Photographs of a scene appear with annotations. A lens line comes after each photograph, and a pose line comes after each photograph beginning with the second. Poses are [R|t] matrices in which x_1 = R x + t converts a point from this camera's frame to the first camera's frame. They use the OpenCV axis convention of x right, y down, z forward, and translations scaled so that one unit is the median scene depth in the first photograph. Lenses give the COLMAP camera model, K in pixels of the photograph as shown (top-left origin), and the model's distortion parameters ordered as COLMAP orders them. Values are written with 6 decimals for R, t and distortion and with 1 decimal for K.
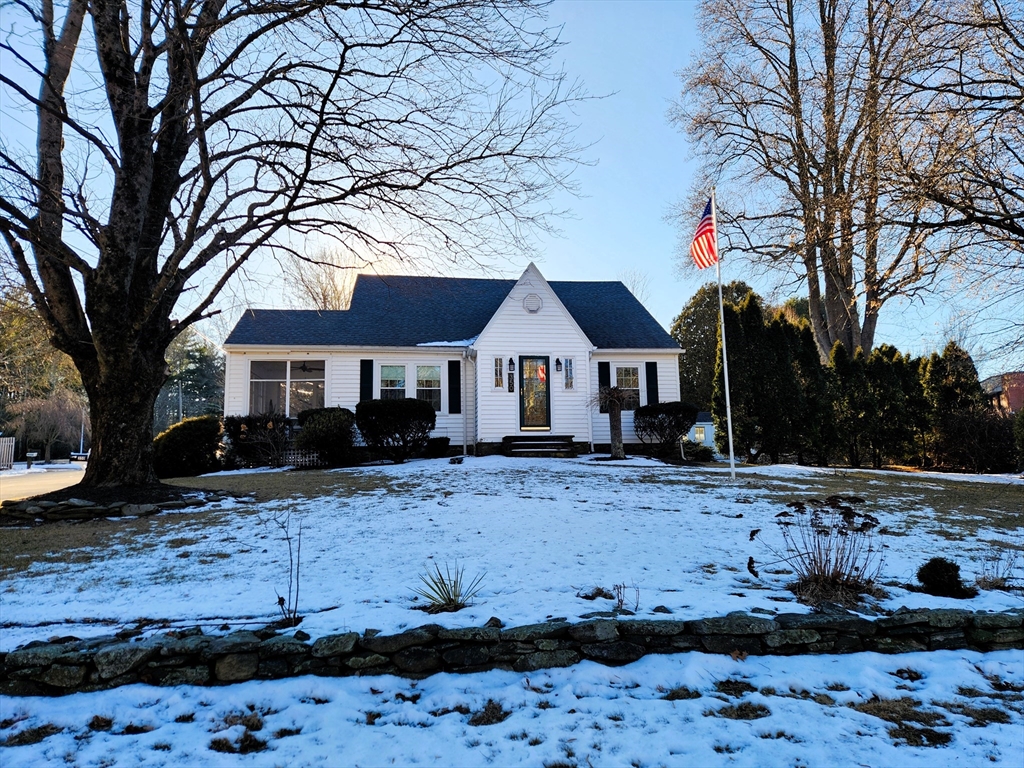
lens RADIAL K [[670.3, 0, 510.8], [0, 670.3, 380.4], [0, 0, 1]] dist [0.002282, 0.000415]
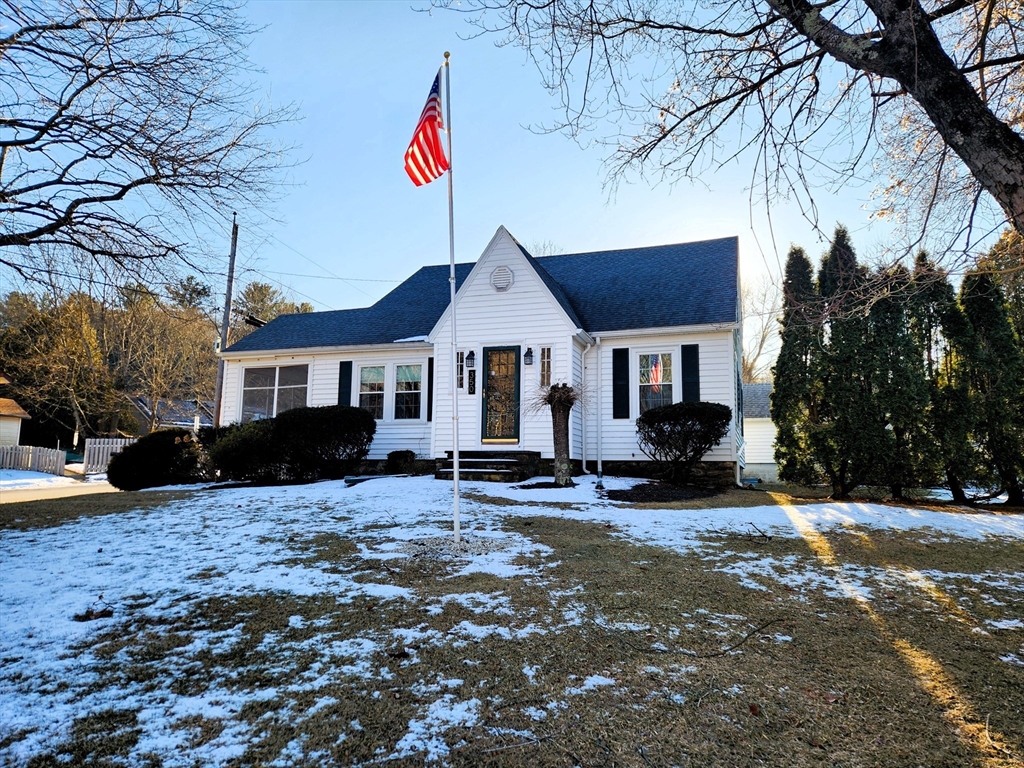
lens RADIAL K [[670.3, 0, 511.8], [0, 670.3, 386.3], [0, 0, 1]] dist [0.002282, 0.000415]
pose [[0.897476, -0.030904, -0.439980, 0.381428], [0.037572, 0.999273, 0.006453, 0.004686], [0.439460, -0.022322, 0.897985, 0.308969]]
